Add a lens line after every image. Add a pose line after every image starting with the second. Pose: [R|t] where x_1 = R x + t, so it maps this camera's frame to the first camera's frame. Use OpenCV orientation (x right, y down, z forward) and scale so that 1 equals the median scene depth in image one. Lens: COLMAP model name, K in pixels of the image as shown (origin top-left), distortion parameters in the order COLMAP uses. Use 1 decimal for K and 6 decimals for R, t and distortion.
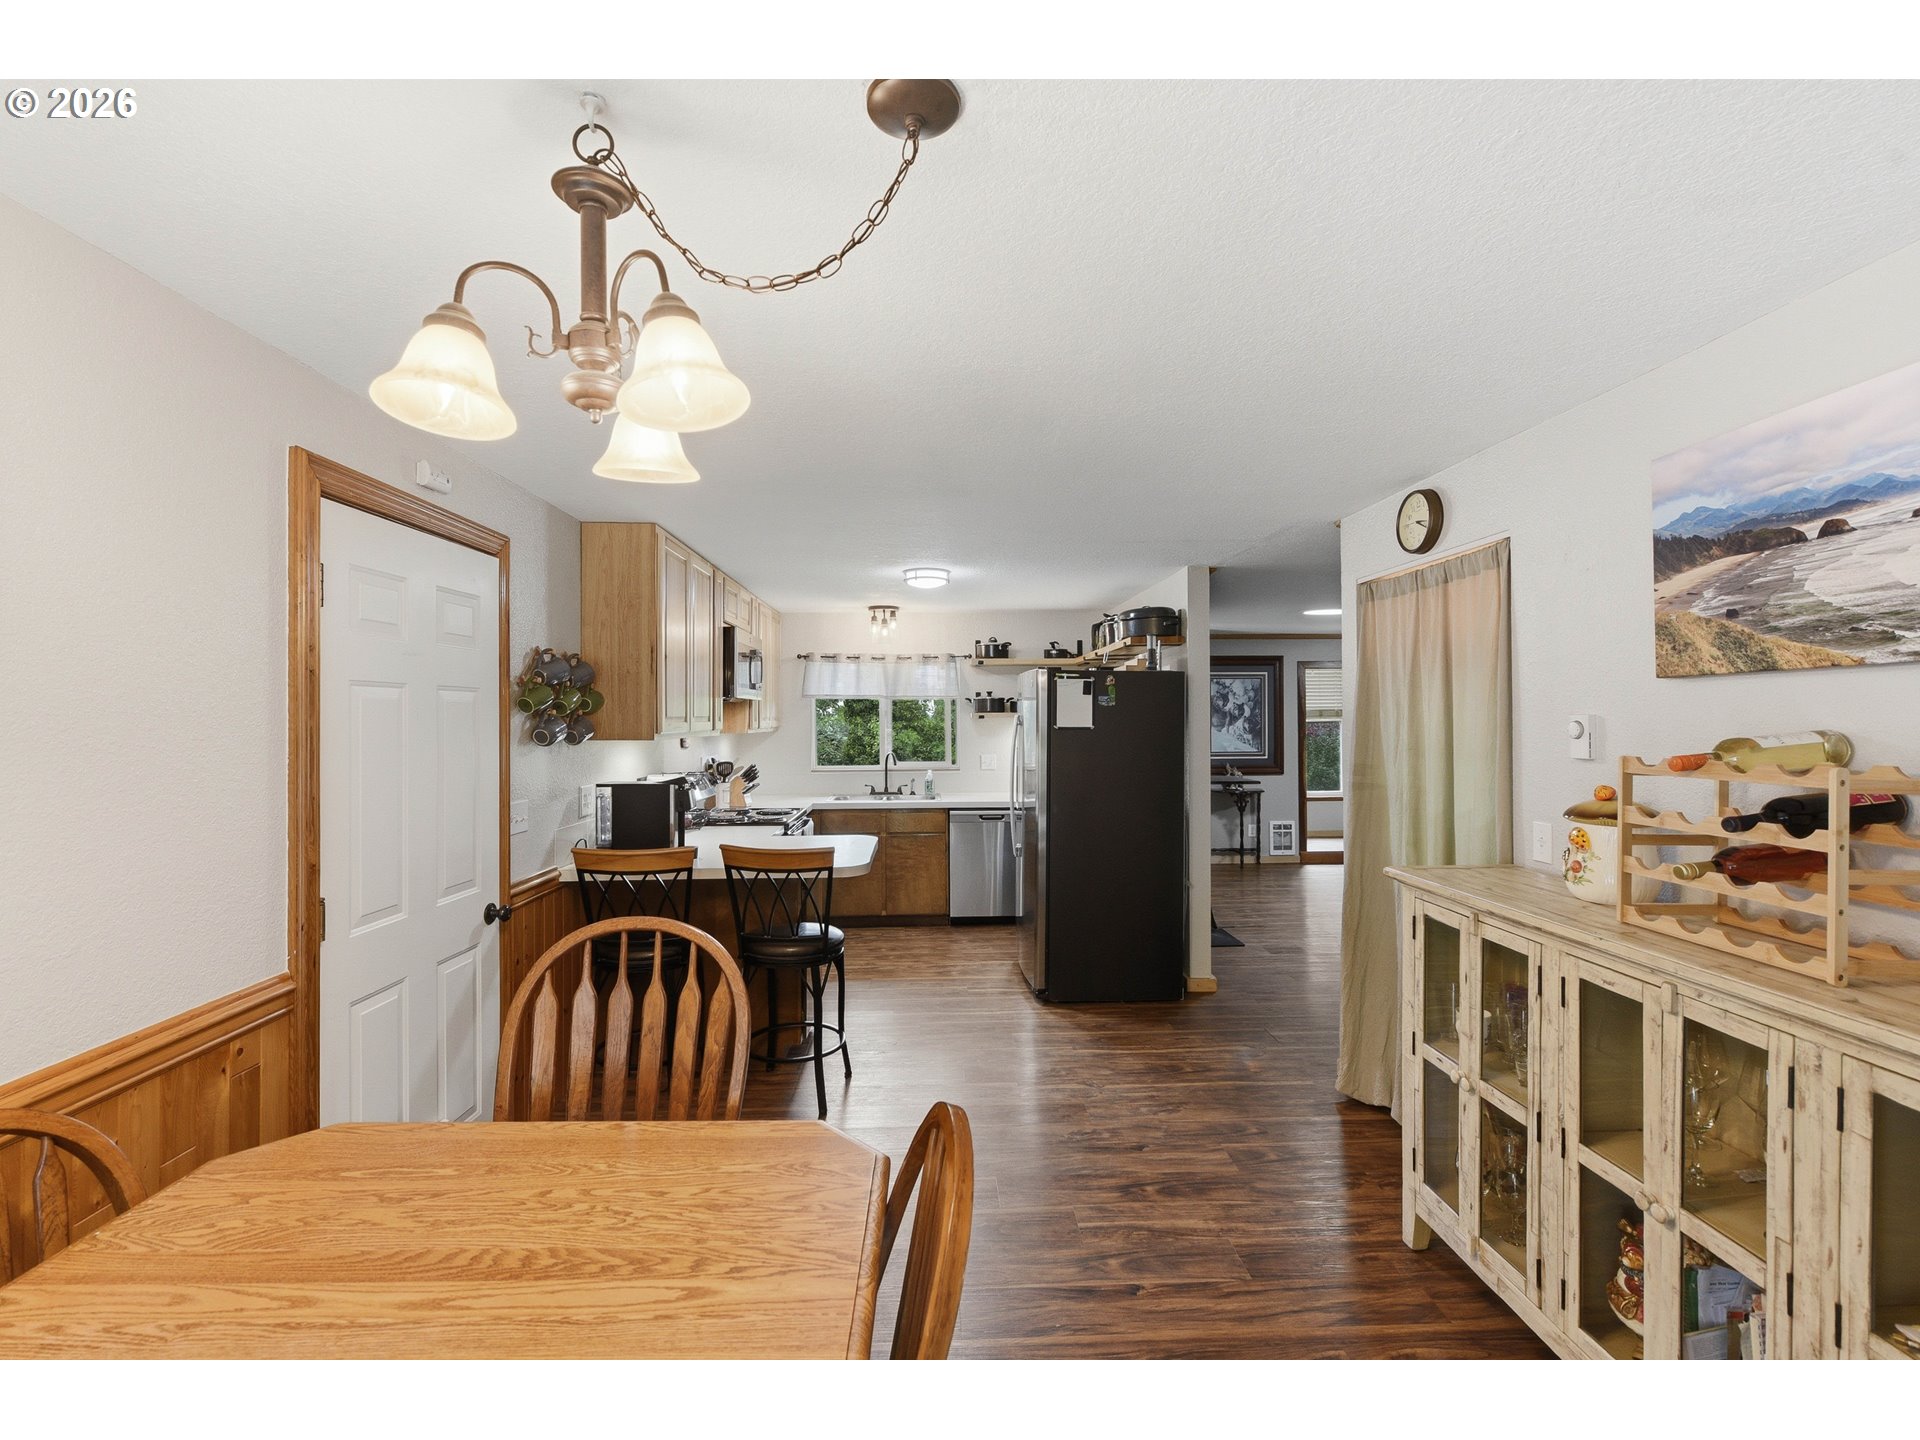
lens RADIAL K [[822.1, 0, 951.7], [0, 822.1, 720.8], [0, 0, 1]] dist [-0.000619, -0.001391]
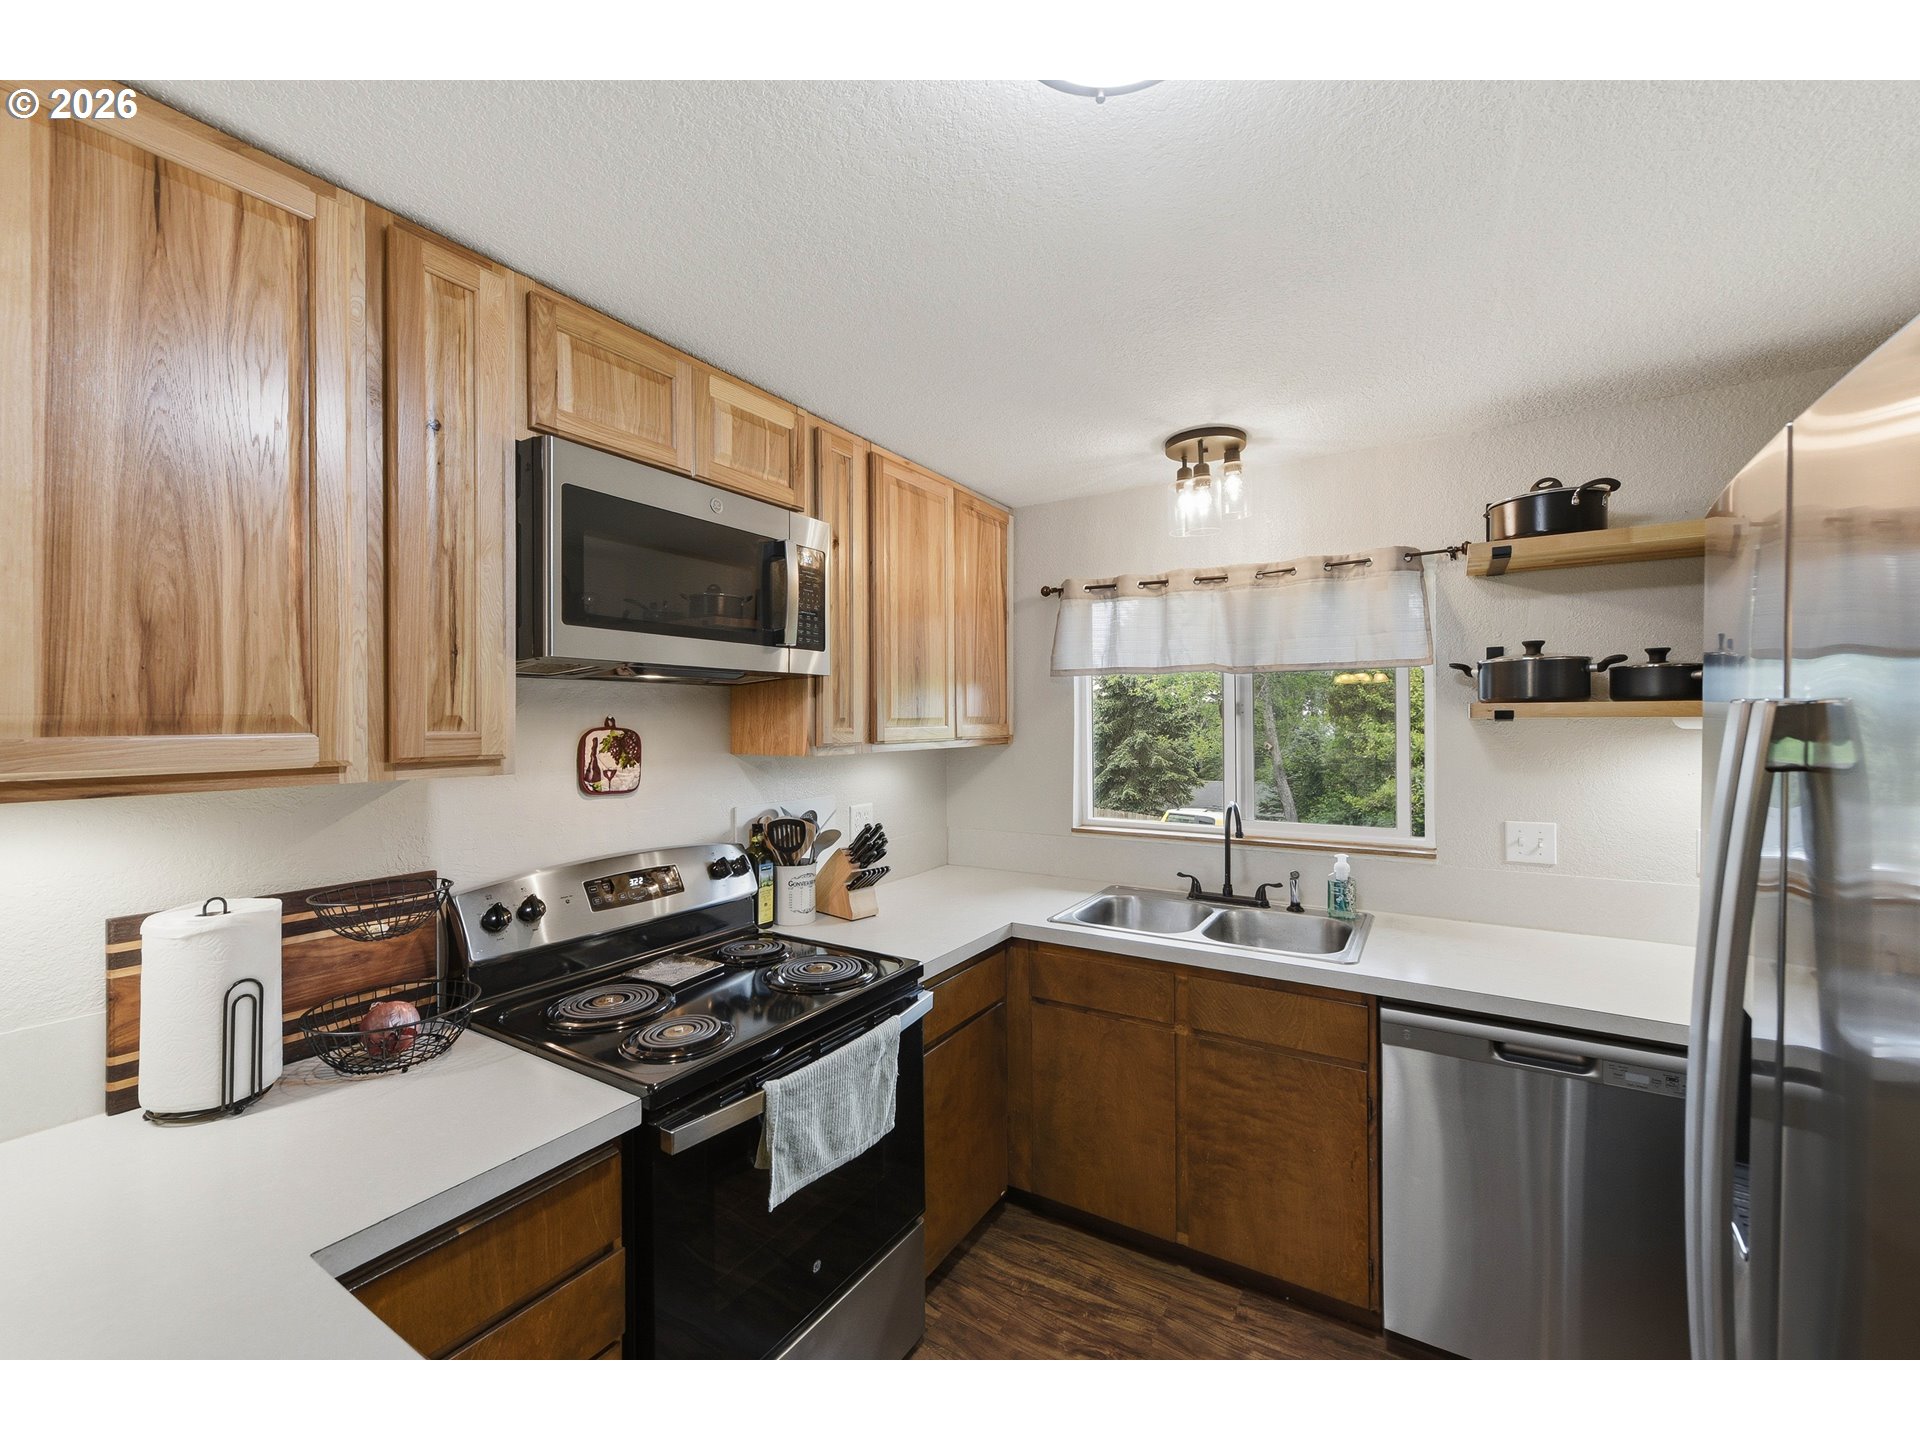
lens RADIAL K [[764.2, 0, 968.9], [0, 764.2, 722.1], [0, 0, 1]] dist [-0.004648, 0.000362]
pose [[0.830679, 0.000680, -0.556751, 0.027186], [0.000518, 0.999998, 0.001995, -0.002572], [0.556751, -0.001946, 0.830677, 0.602379]]
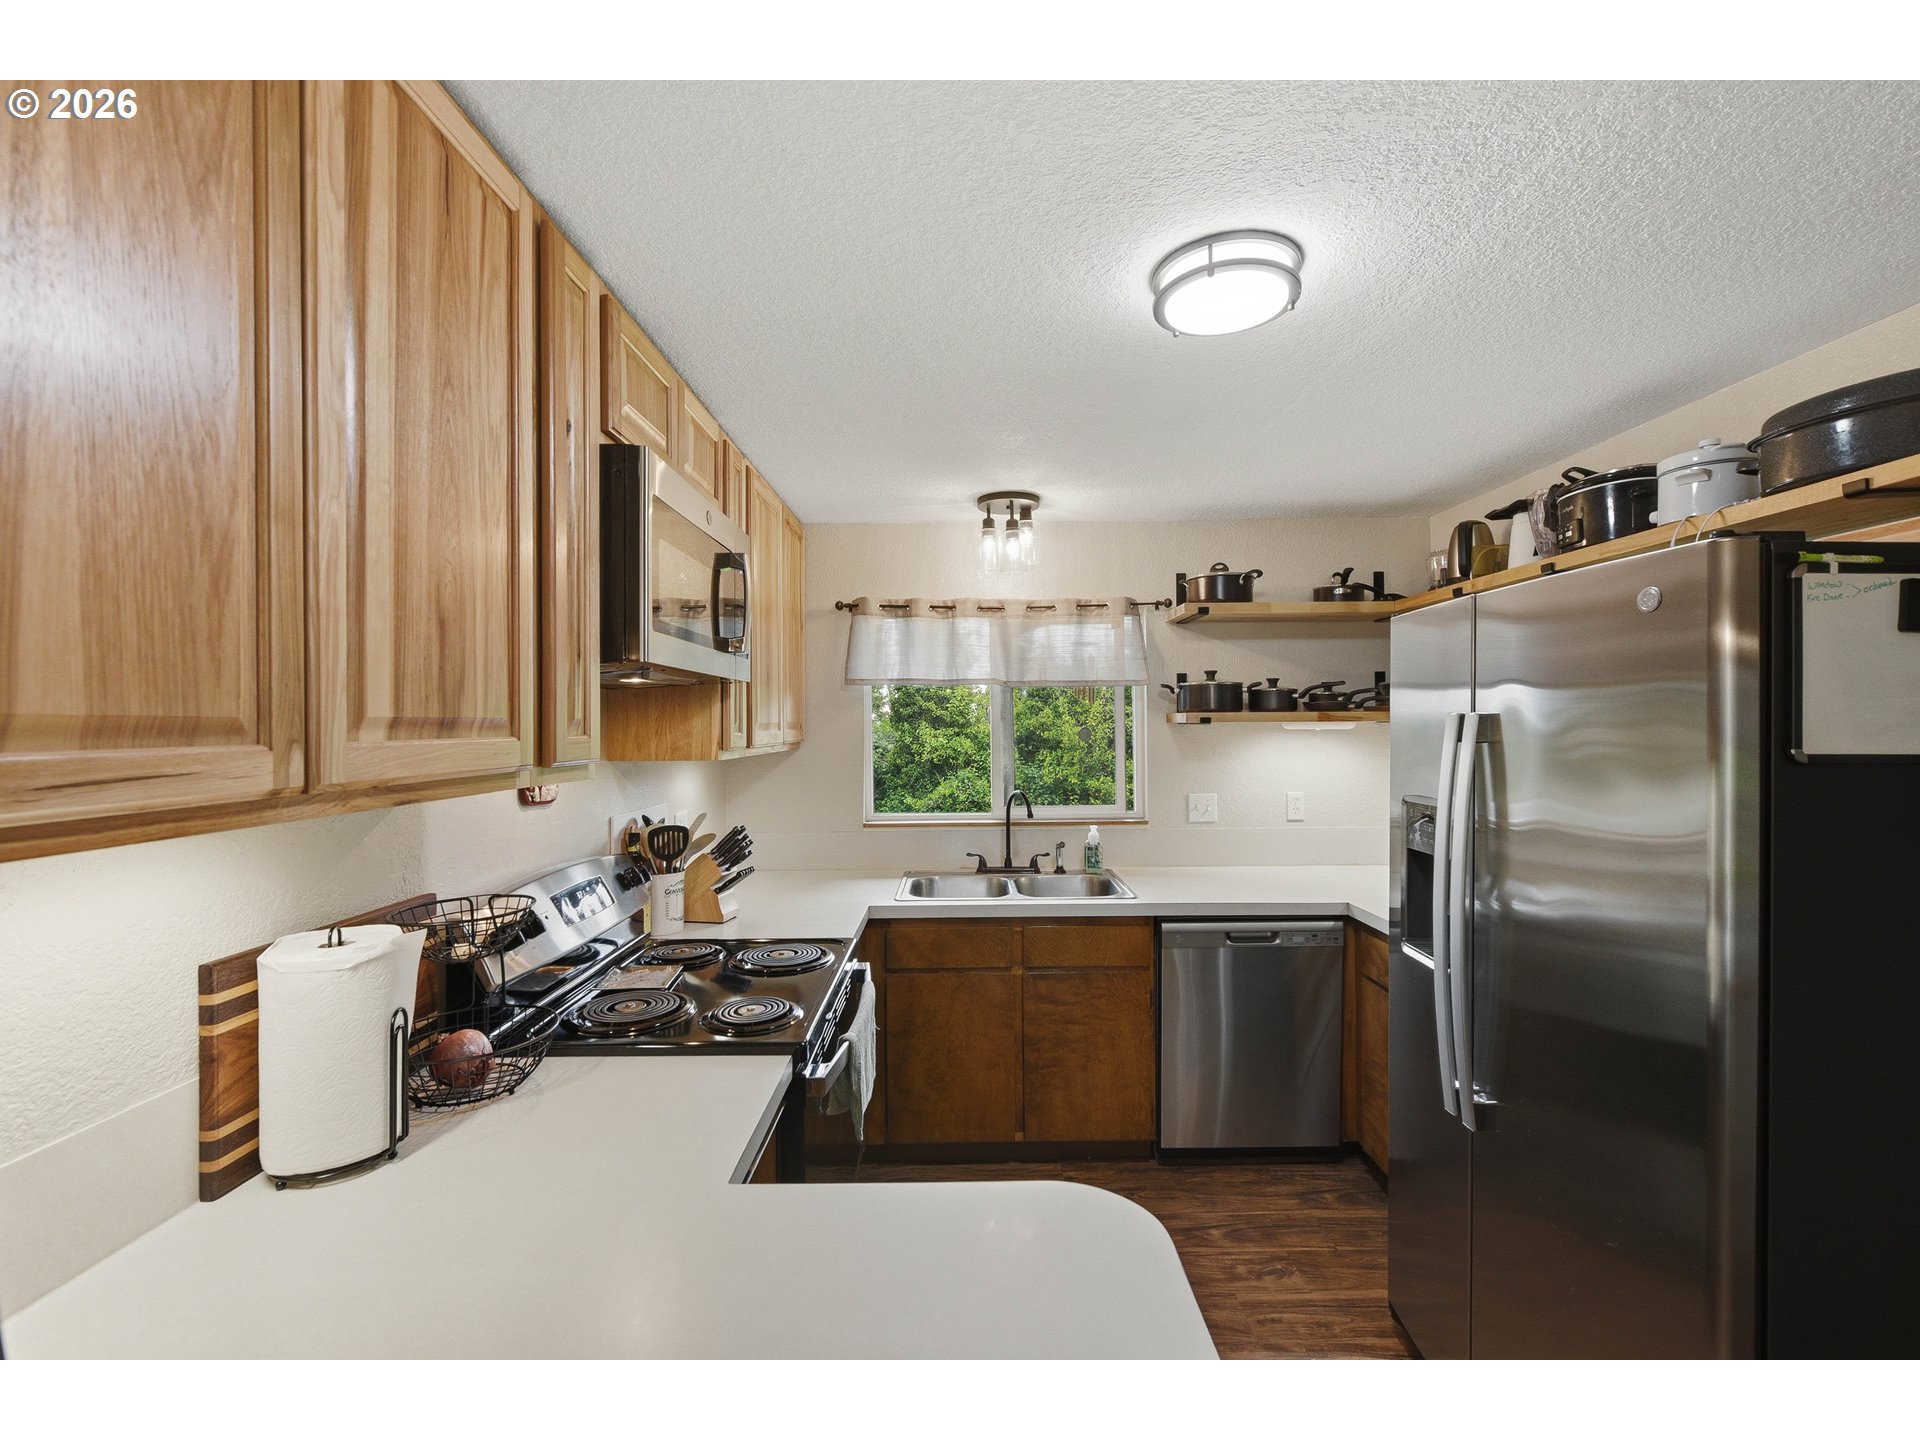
lens RADIAL K [[822.1, 0, 962.8], [0, 822.1, 724.1], [0, 0, 1]] dist [-0.000619, -0.001391]
pose [[0.999278, -0.003334, -0.037858, -0.088115], [0.003210, 0.999989, -0.003347, -0.001496], [0.037869, 0.003223, 0.999278, 0.483342]]
